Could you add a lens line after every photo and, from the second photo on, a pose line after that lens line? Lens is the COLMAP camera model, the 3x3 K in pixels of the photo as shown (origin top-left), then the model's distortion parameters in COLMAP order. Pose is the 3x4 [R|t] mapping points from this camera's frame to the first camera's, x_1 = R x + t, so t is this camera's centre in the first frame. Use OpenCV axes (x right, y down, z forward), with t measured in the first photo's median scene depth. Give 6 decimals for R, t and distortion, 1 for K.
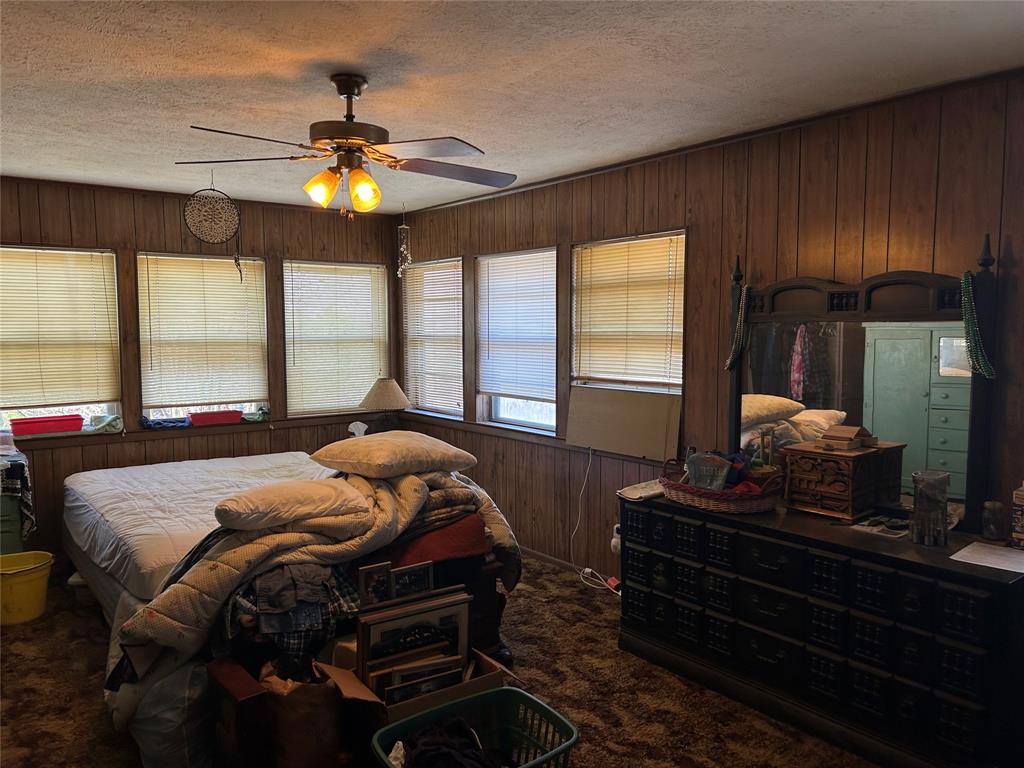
lens RADIAL K [[761.5, 0, 510.3], [0, 761.5, 384.7], [0, 0, 1]] dist [0.016630, -0.013220]
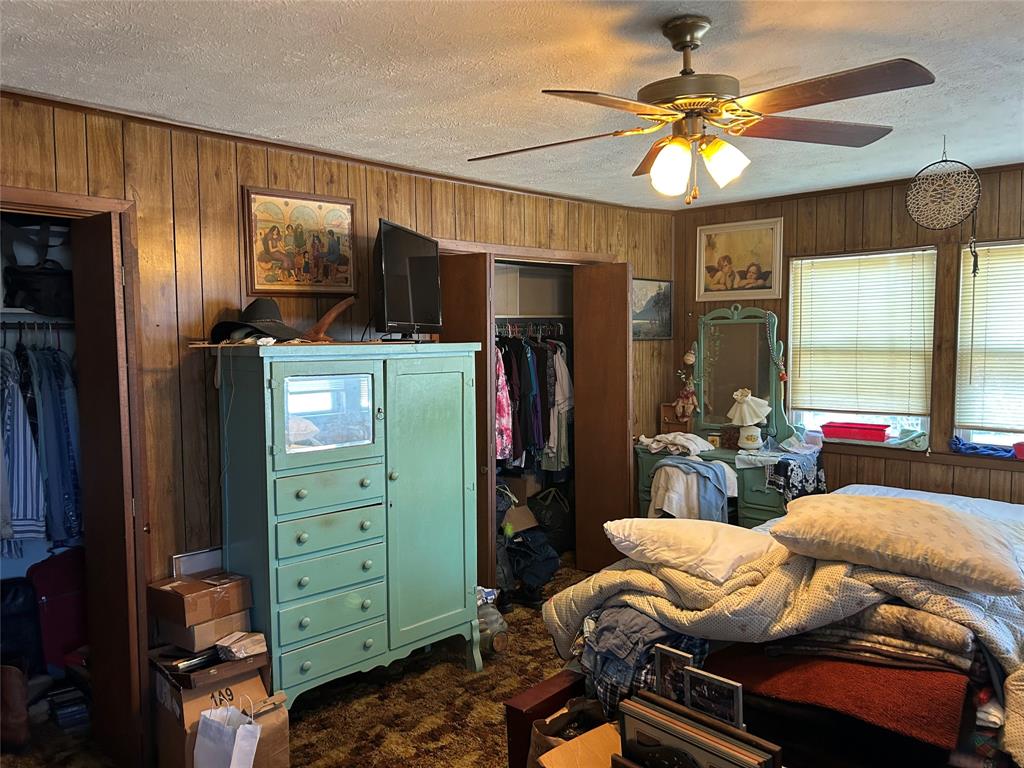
lens RADIAL K [[761.5, 0, 510.8], [0, 761.5, 384.8], [0, 0, 1]] dist [0.016630, -0.013220]
pose [[0.136909, 0.066452, -0.988352, 0.310138], [-0.063838, 0.996265, 0.058141, -0.036878], [0.988524, 0.055135, 0.140640, 0.407503]]
